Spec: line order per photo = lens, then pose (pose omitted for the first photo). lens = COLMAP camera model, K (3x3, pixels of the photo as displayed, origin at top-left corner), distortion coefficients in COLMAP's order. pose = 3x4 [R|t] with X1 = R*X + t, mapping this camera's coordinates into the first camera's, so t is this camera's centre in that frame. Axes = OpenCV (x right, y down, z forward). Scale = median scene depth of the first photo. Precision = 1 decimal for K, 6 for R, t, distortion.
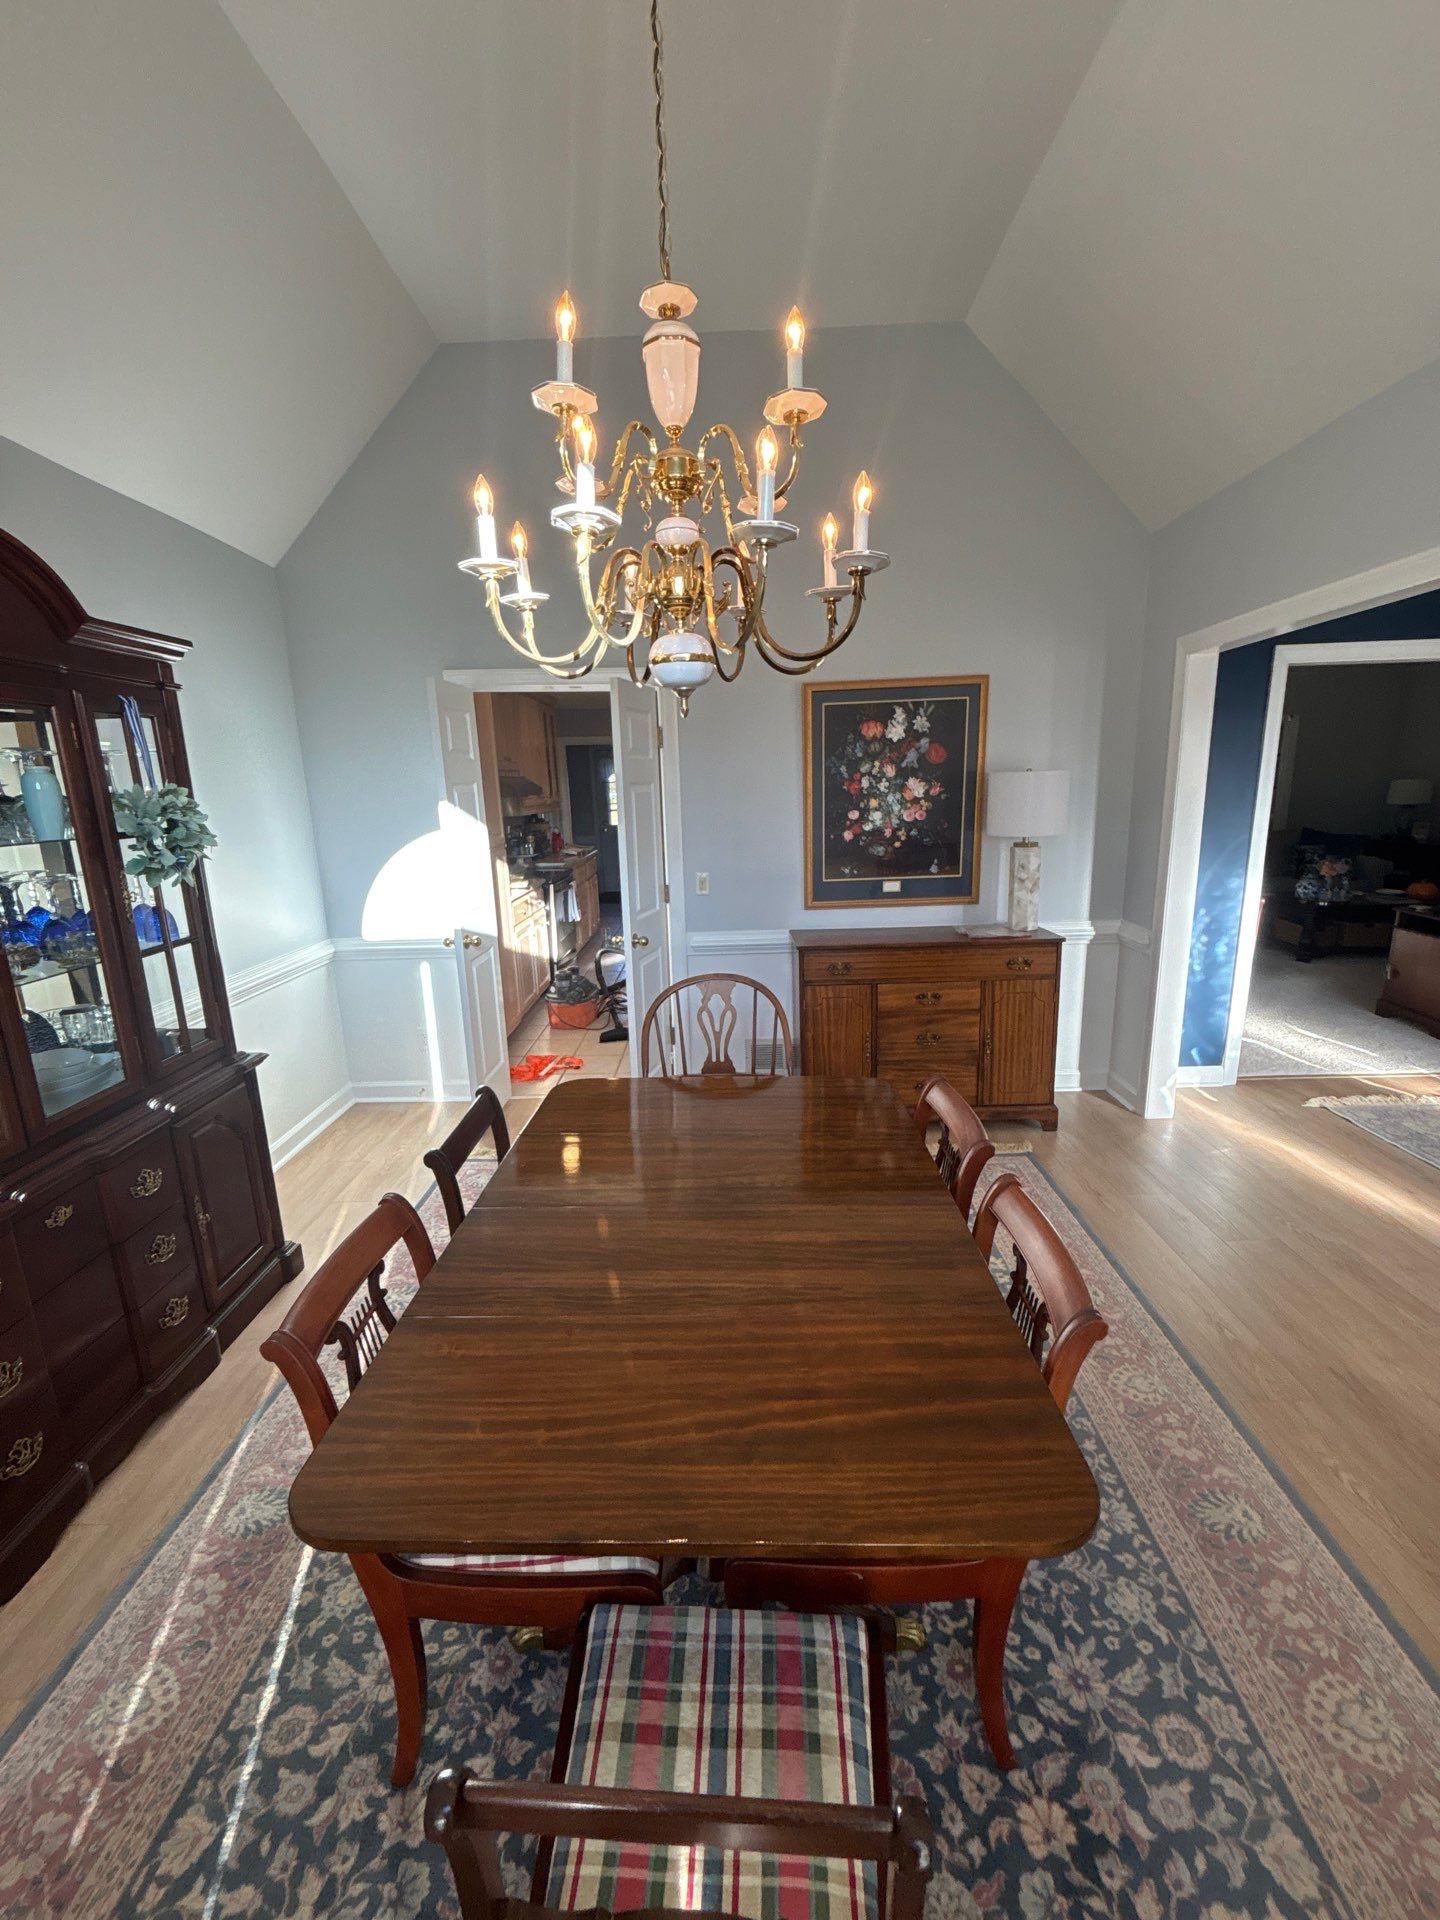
lens RADIAL K [[782.2, 0, 729.5], [0, 782.2, 947.0], [0, 0, 1]] dist [0.001001, -0.000381]
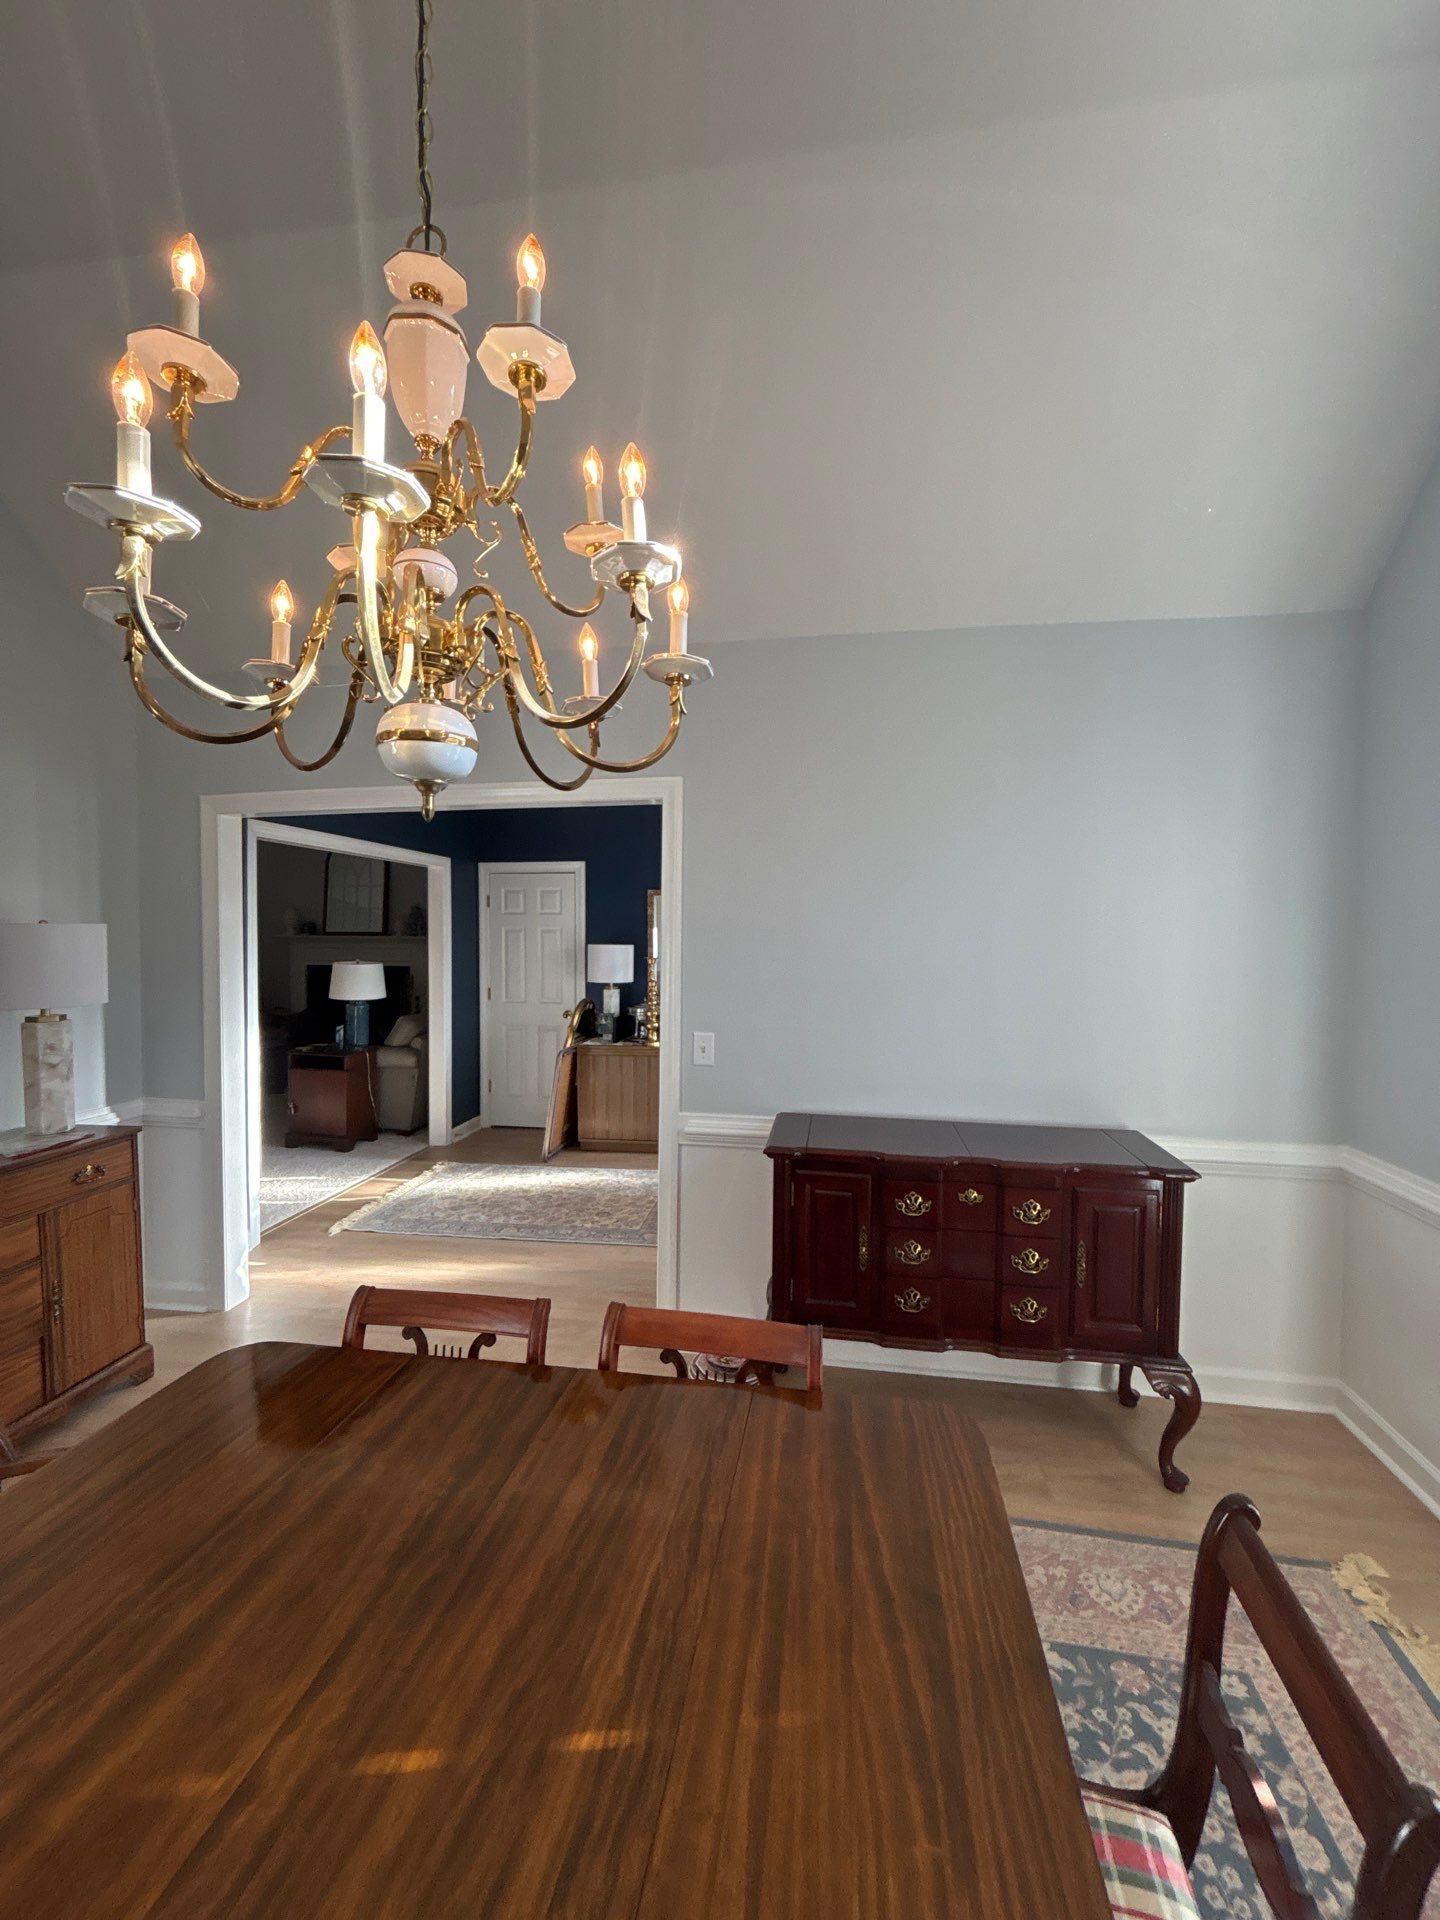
lens RADIAL K [[766.3, 0, 724.0], [0, 766.3, 956.8], [0, 0, 1]] dist [0.000585, 0.000062]
pose [[0.140481, 0.002379, 0.990081, -0.255685], [0.194999, 0.980344, -0.030024, -0.039941], [-0.970691, 0.197282, 0.137256, 0.256406]]
